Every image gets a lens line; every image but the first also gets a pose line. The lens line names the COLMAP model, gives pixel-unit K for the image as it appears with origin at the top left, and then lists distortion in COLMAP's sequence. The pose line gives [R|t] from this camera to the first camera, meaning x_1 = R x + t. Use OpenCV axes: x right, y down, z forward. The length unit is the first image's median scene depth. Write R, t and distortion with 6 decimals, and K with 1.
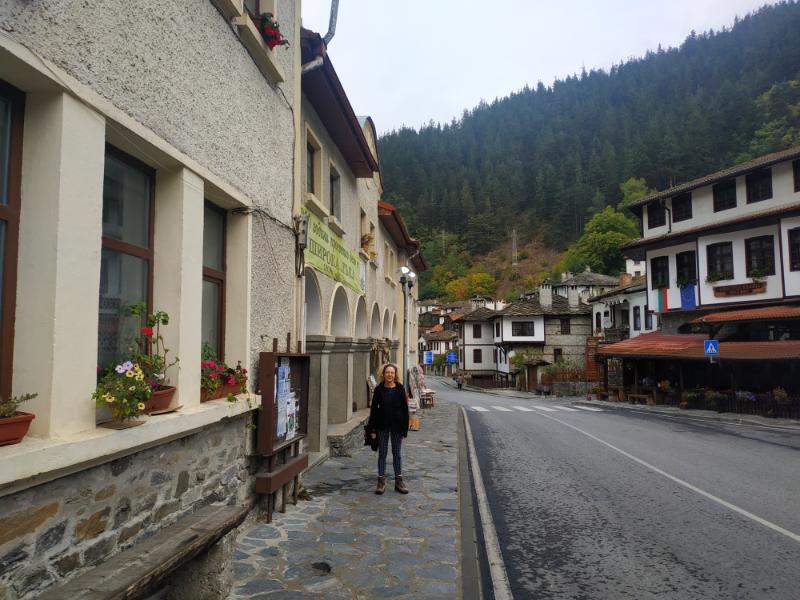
lens RADIAL K [[576.7, 0, 400.0], [0, 576.7, 300.0], [0, 0, 1]] dist [-0.075164, -0.000004]
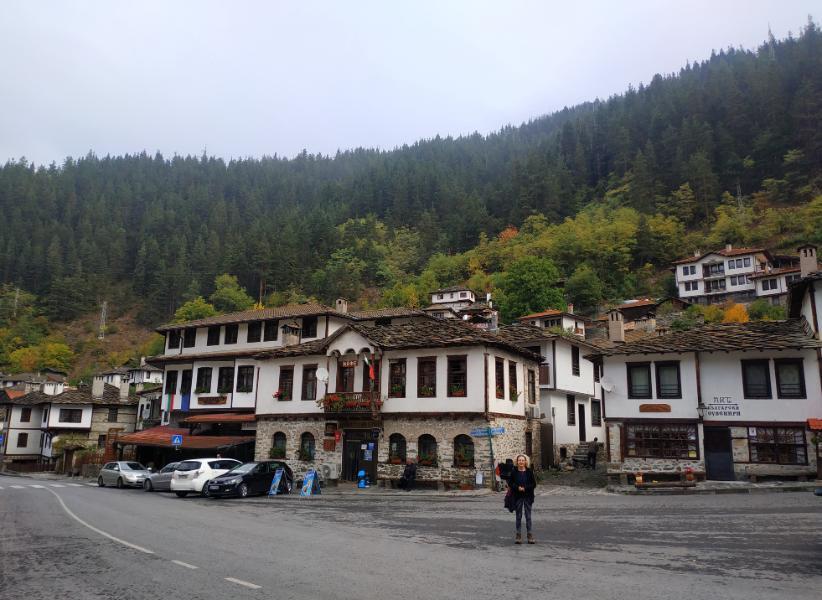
lens RADIAL K [[606.4, 0, 410.4], [0, 606.4, 311.5], [0, 0, 1]] dist [0.008791, -0.035987]
pose [[0.789048, 0.135385, 0.599228, 0.003224], [-0.068940, 0.988767, -0.132616, -0.017124], [-0.610451, 0.063329, 0.789518, -0.142941]]
